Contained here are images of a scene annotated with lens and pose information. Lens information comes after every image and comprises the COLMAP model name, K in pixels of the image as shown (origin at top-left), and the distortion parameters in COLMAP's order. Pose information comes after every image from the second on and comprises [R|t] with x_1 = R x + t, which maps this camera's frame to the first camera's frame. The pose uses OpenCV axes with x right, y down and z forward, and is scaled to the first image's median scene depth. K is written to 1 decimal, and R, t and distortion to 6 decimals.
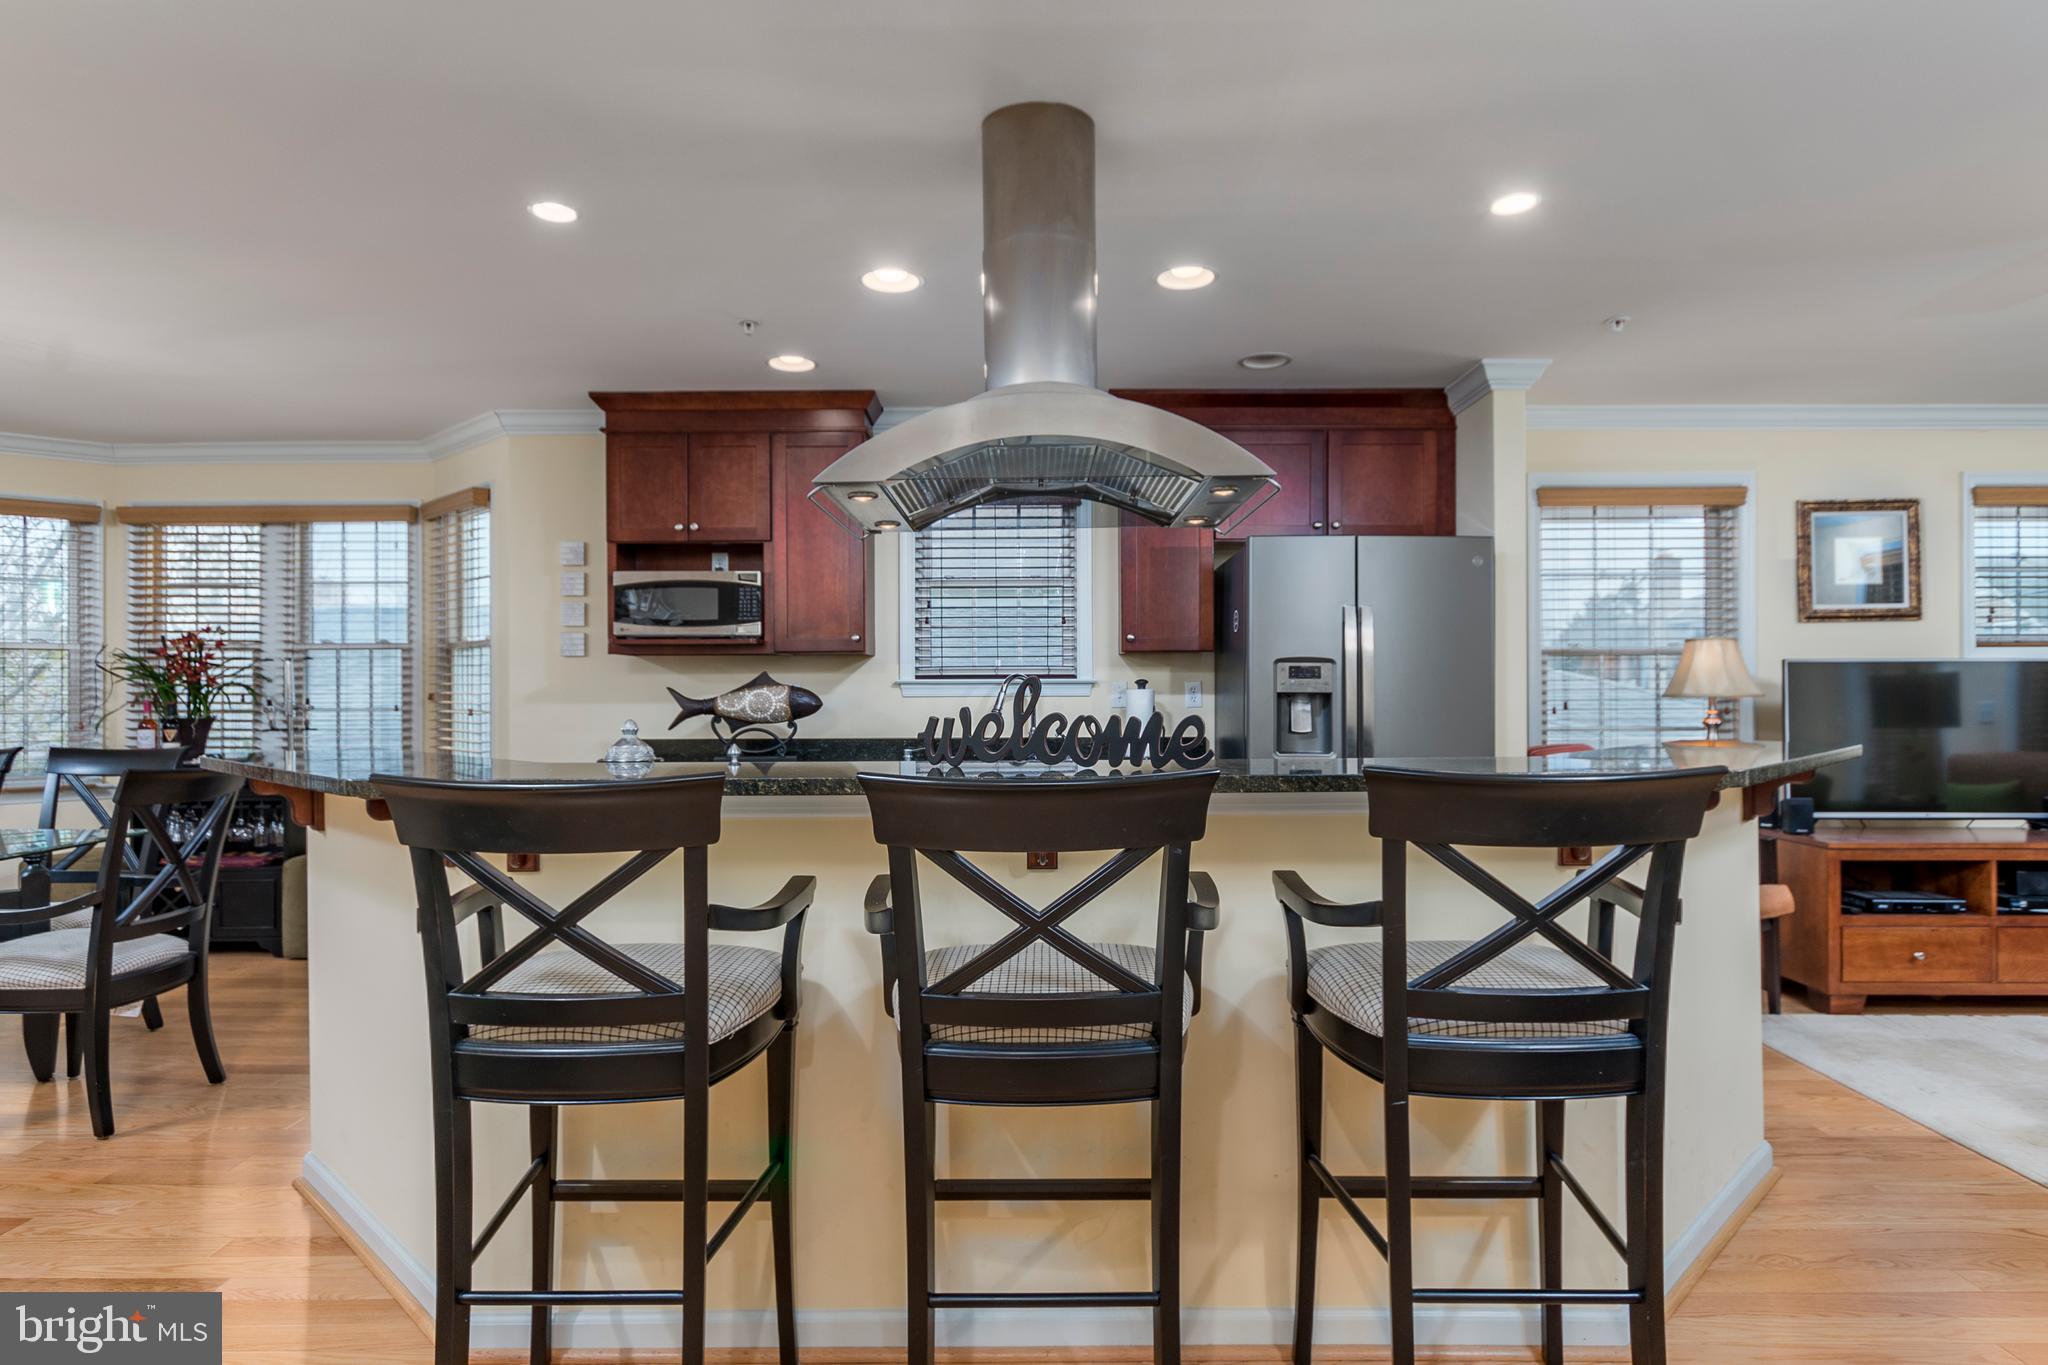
lens RADIAL K [[1116.1, 0, 1026.5], [0, 1116.1, 683.0], [0, 0, 1]] dist [-0.007275, -0.000053]
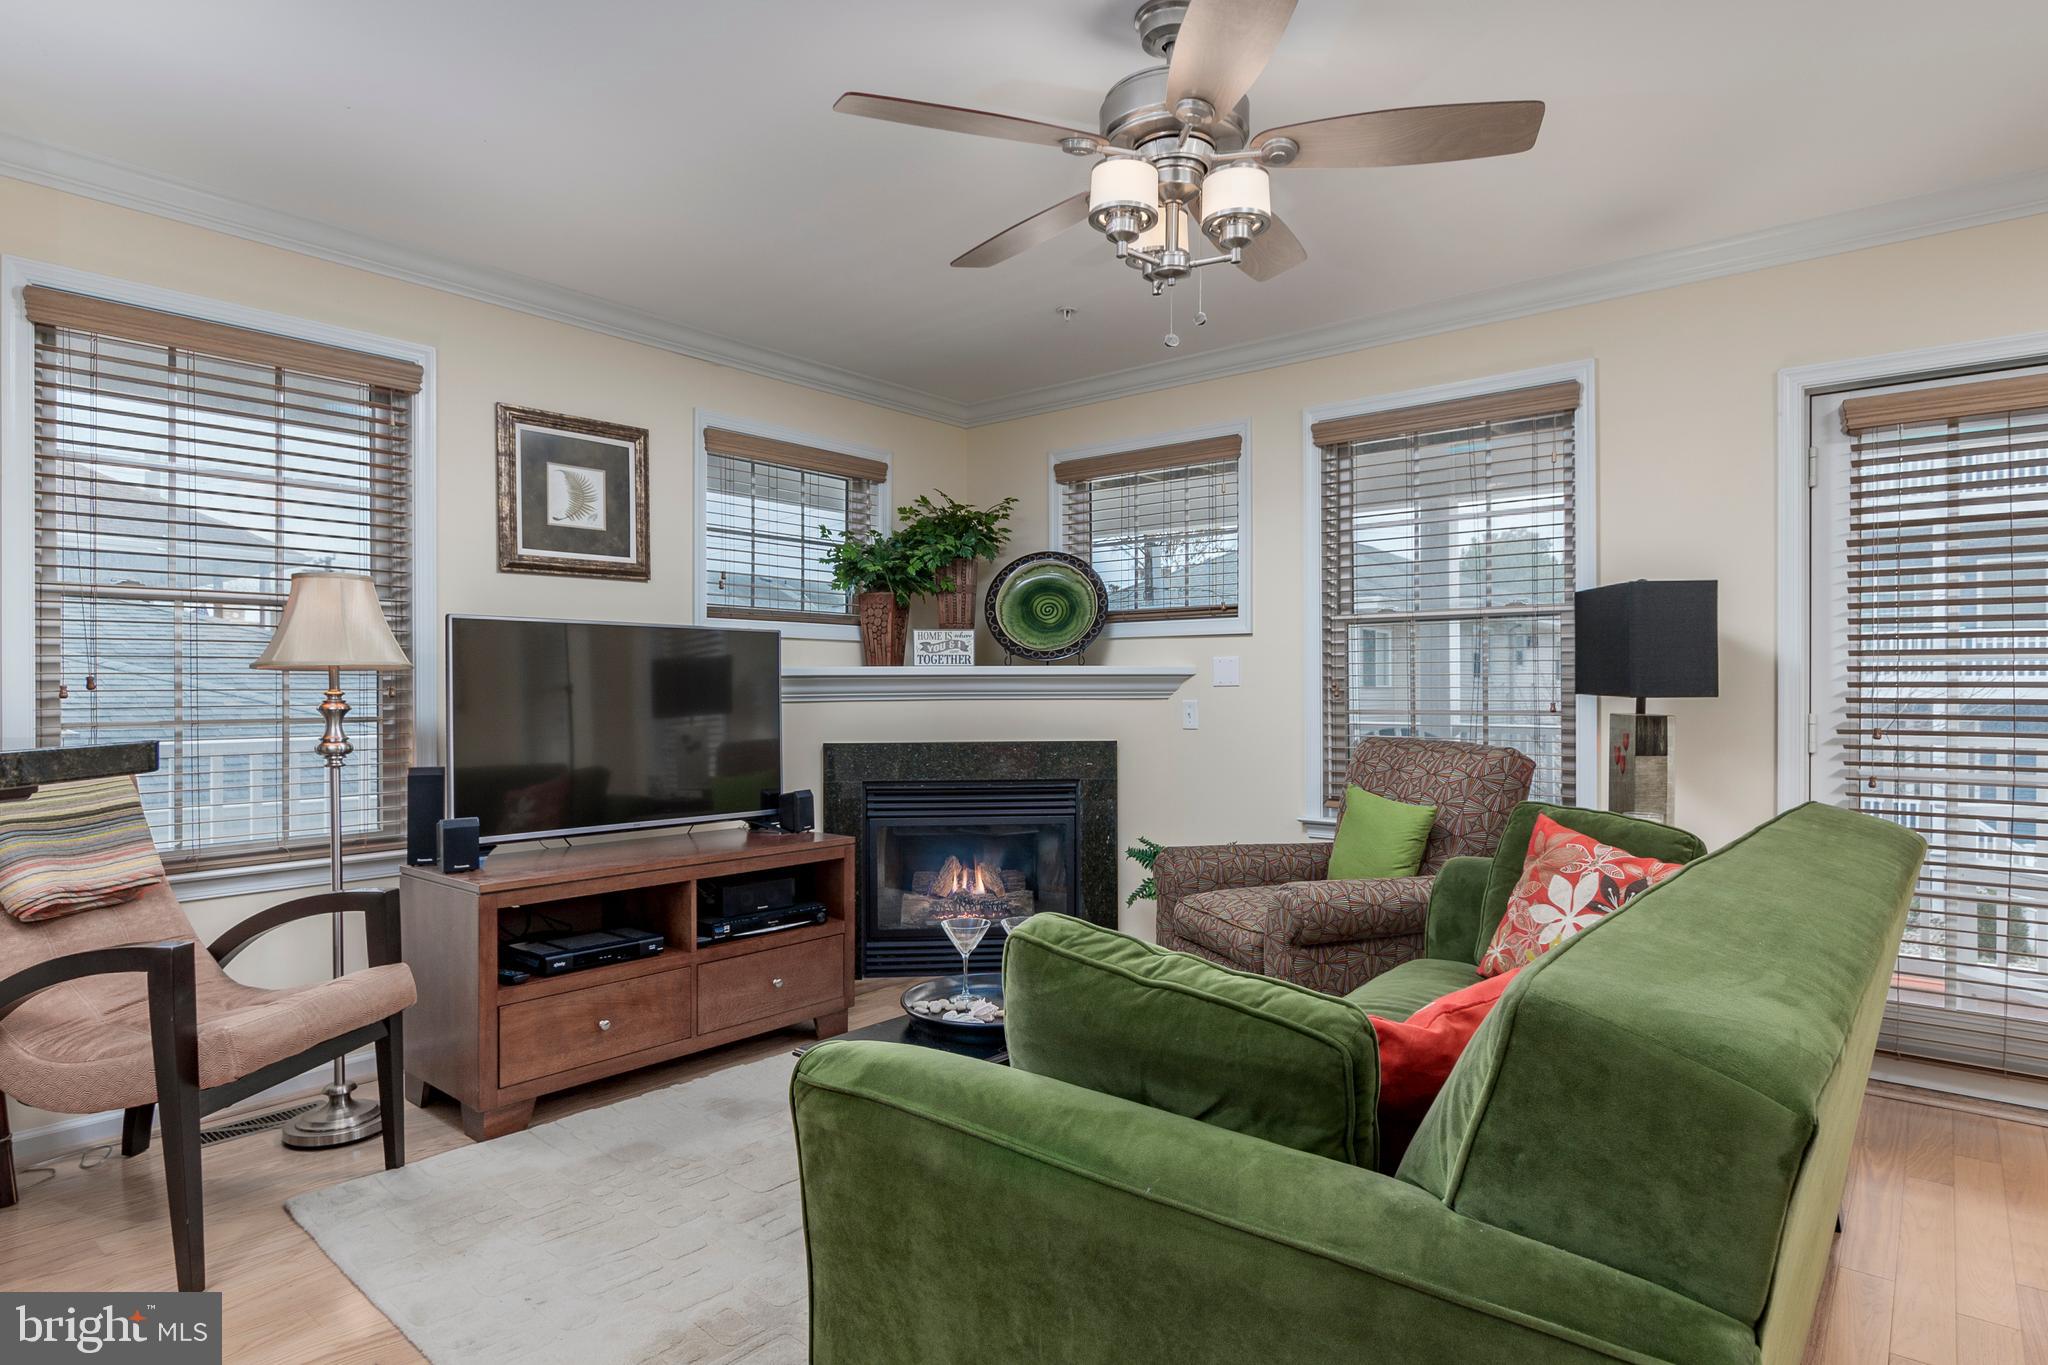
lens RADIAL K [[1116.1, 0, 1021.5], [0, 1116.1, 687.9], [0, 0, 1]] dist [-0.007275, -0.000053]
pose [[0.631721, 0.004014, 0.775186, 0.404015], [-0.004106, 0.999990, -0.001831, 0.025115], [-0.775185, -0.002026, 0.631731, 0.322663]]
